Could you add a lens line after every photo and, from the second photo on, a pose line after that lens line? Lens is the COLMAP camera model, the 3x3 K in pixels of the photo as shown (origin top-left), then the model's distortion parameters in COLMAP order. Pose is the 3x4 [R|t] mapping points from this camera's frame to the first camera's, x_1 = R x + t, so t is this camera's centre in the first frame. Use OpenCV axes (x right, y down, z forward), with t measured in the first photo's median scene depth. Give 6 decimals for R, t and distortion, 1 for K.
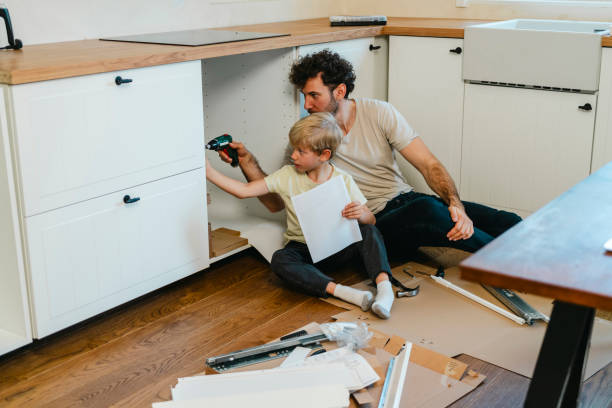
lens RADIAL K [[838.1, 0, 306.0], [0, 838.1, 204.0], [0, 0, 1]] dist [-0.009814, -0.009084]
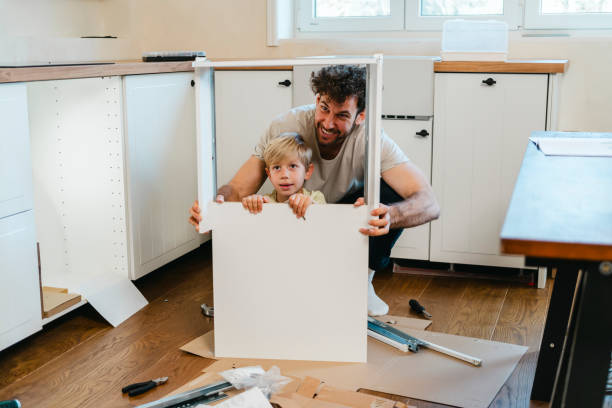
lens RADIAL K [[838.1, 0, 306.0], [0, 838.1, 204.0], [0, 0, 1]] dist [-0.009814, -0.009084]
pose [[0.951107, -0.053778, 0.304145, -0.111052], [0.082696, 0.993112, -0.083001, 0.041406], [-0.297587, 0.104094, 0.949003, 0.109003]]
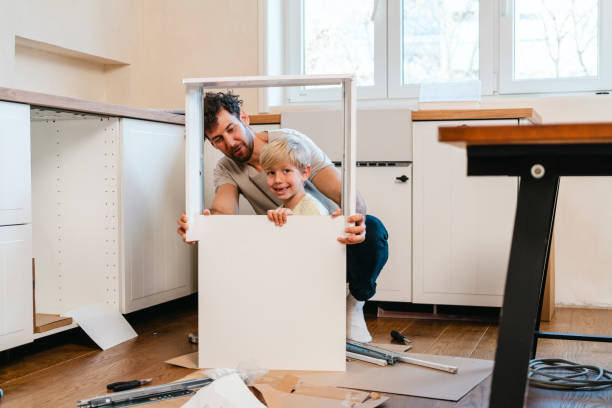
lens RADIAL K [[838.1, 0, 306.0], [0, 838.1, 204.0], [0, 0, 1]] dist [-0.009814, -0.009084]
pose [[0.951925, -0.005329, 0.306286, -0.109719], [0.082476, 0.967387, -0.239501, 0.166283], [-0.295021, 0.253248, 0.921319, 0.077121]]
